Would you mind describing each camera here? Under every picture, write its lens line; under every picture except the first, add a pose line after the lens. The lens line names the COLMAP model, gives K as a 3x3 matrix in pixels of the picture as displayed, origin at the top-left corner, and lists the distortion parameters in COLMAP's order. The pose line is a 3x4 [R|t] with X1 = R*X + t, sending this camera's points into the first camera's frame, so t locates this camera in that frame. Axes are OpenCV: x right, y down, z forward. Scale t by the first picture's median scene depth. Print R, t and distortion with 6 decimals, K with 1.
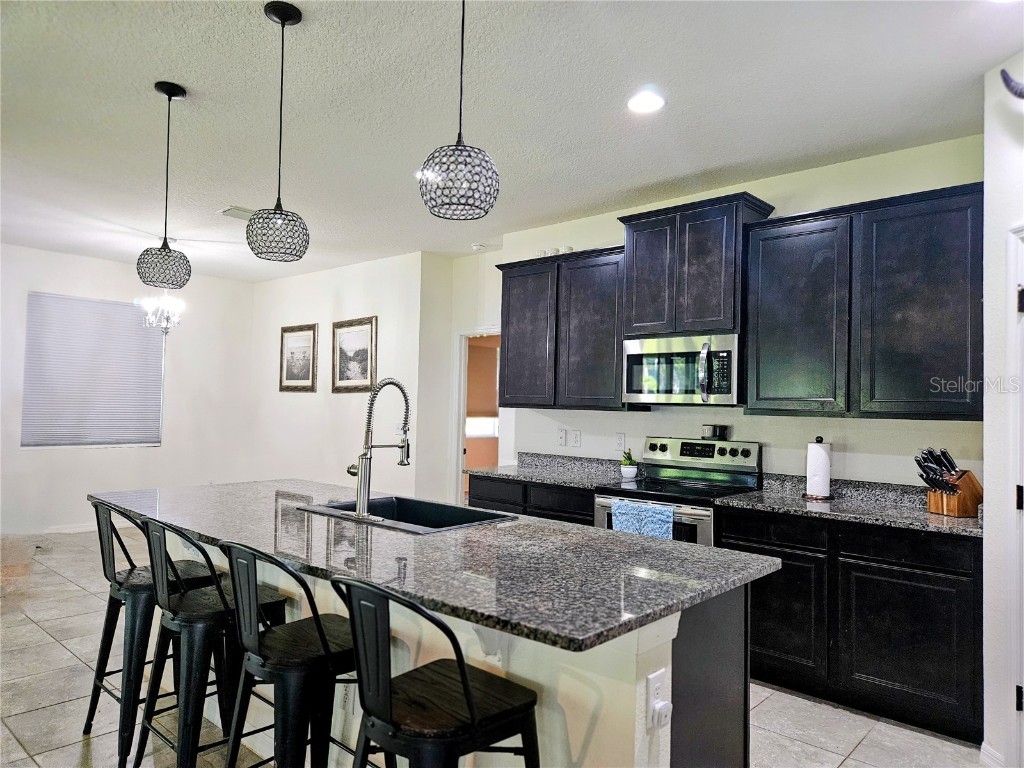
lens RADIAL K [[685.7, 0, 508.1], [0, 685.7, 385.9], [0, 0, 1]] dist [0.065789, -0.058141]
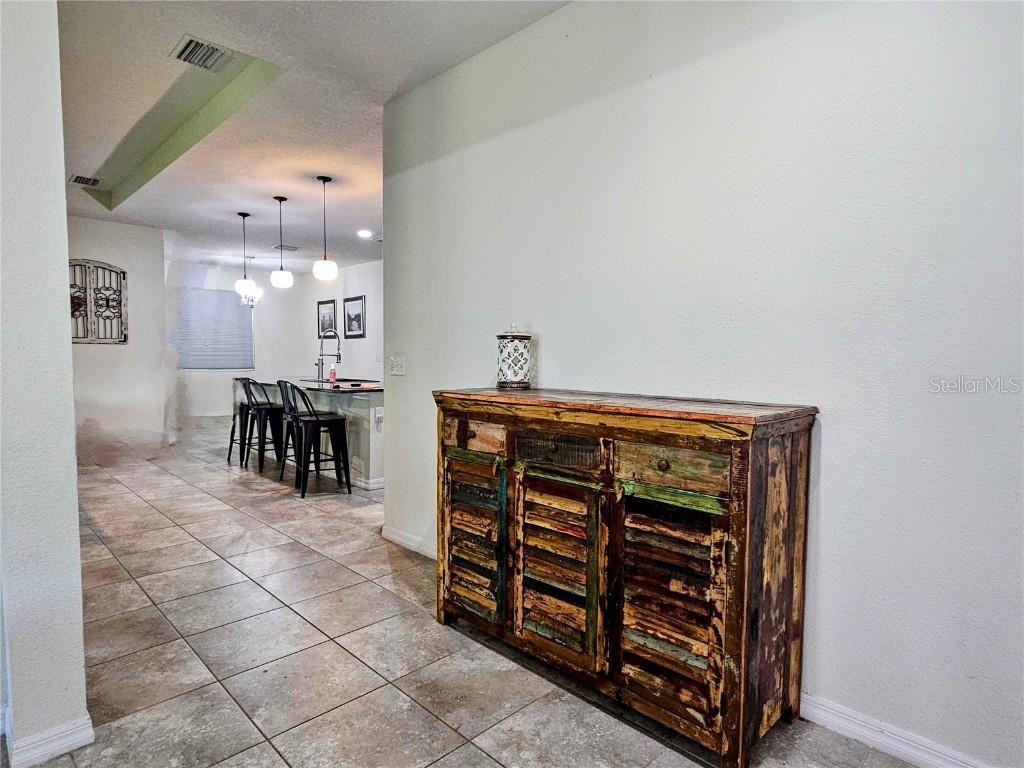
lens RADIAL K [[574.8, 0, 512.2], [0, 574.8, 389.5], [0, 0, 1]] dist [0.000034, -0.002089]
pose [[0.998597, -0.013100, -0.051302, 0.253875], [0.017810, 0.995556, 0.092469, 0.010914], [0.049863, -0.093253, 0.994393, -0.469802]]
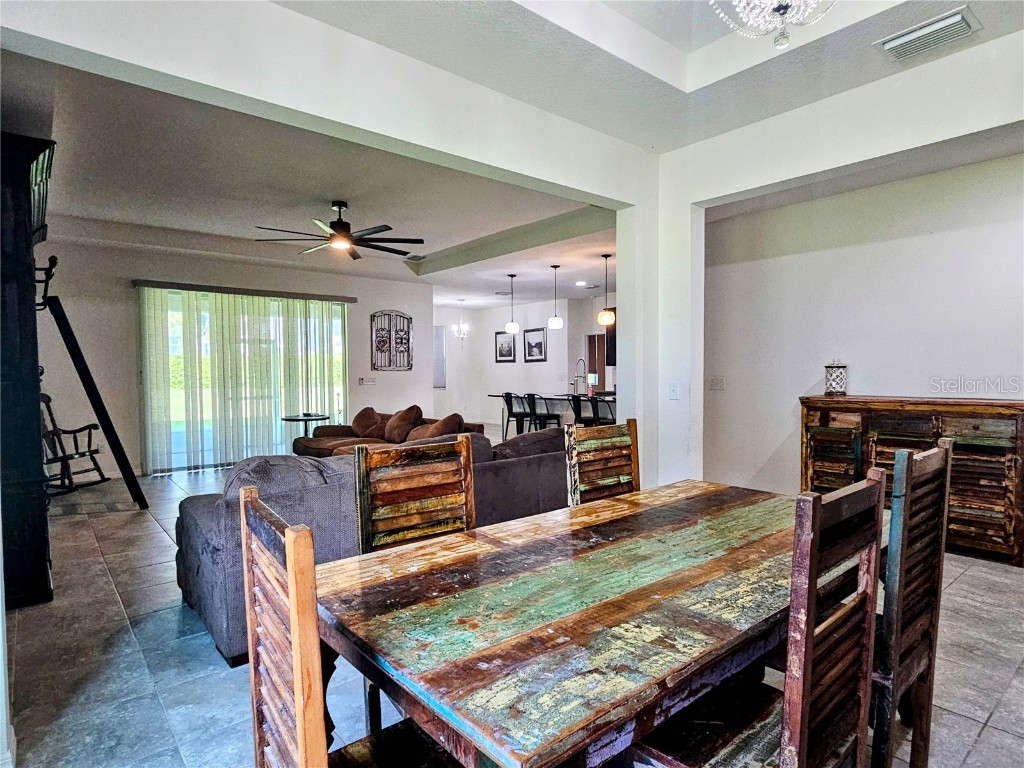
lens RADIAL K [[574.8, 0, 512.2], [0, 574.8, 389.5], [0, 0, 1]] dist [0.000034, -0.002089]
pose [[0.991102, -0.028370, -0.130043, -0.061241], [0.036582, 0.997455, 0.061205, -0.017695], [0.127976, -0.065418, 0.989617, -0.819603]]
